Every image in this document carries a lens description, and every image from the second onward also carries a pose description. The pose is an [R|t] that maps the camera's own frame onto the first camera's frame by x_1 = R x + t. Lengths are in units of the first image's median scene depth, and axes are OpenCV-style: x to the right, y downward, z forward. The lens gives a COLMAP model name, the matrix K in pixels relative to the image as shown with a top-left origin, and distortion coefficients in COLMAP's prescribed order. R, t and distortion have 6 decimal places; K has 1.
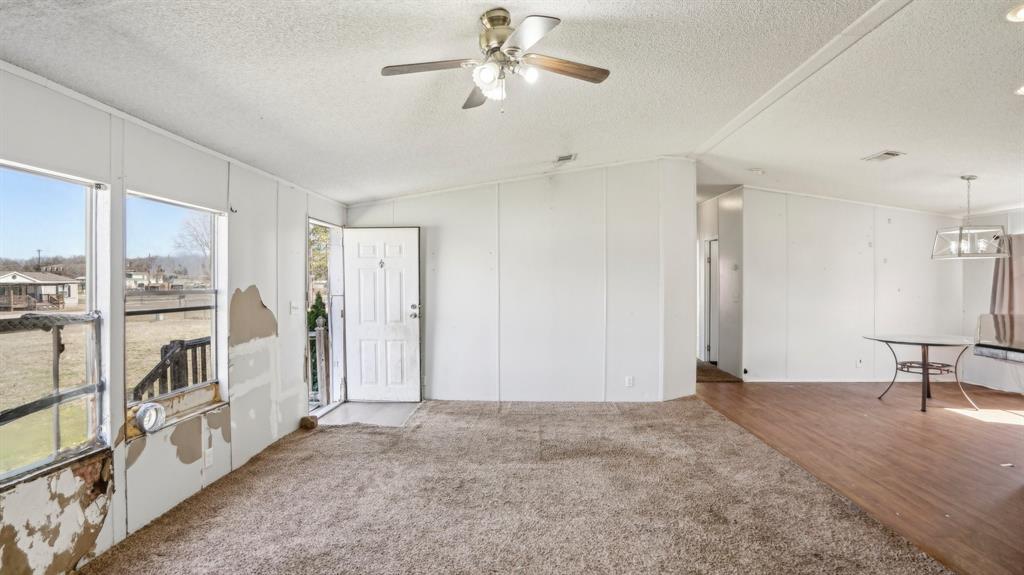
lens RADIAL K [[502.5, 0, 512.0], [0, 502.5, 287.5], [0, 0, 1]] dist [-0.003130, -0.000513]
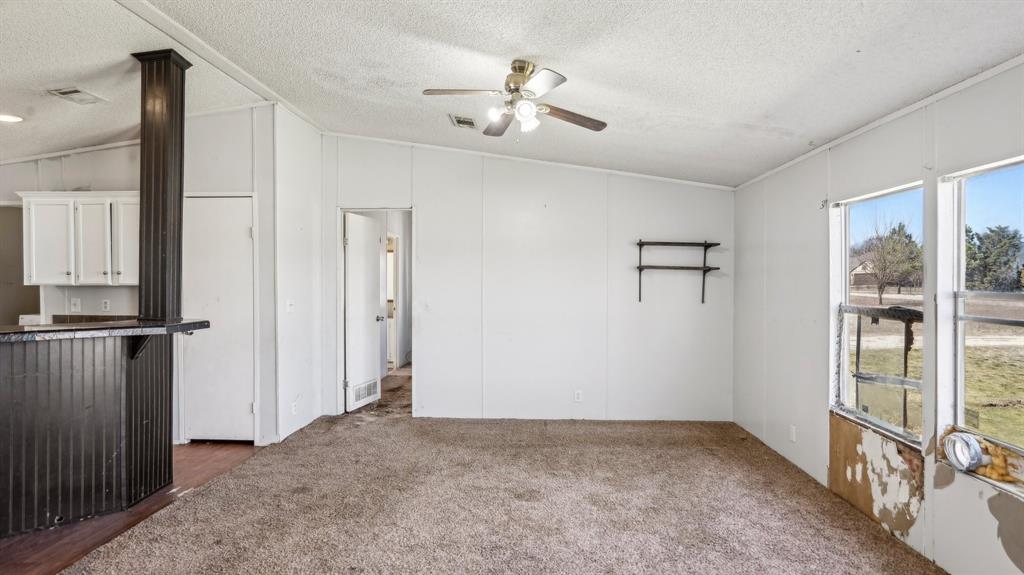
lens RADIAL K [[578.3, 0, 512.0], [0, 578.3, 287.5], [0, 0, 1]] dist [0.000045, 0.000001]
pose [[-0.999990, 0.003246, 0.003027, -0.013077], [0.003312, 0.999750, 0.022109, -0.028936], [-0.002955, 0.022119, -0.999751, 2.394208]]
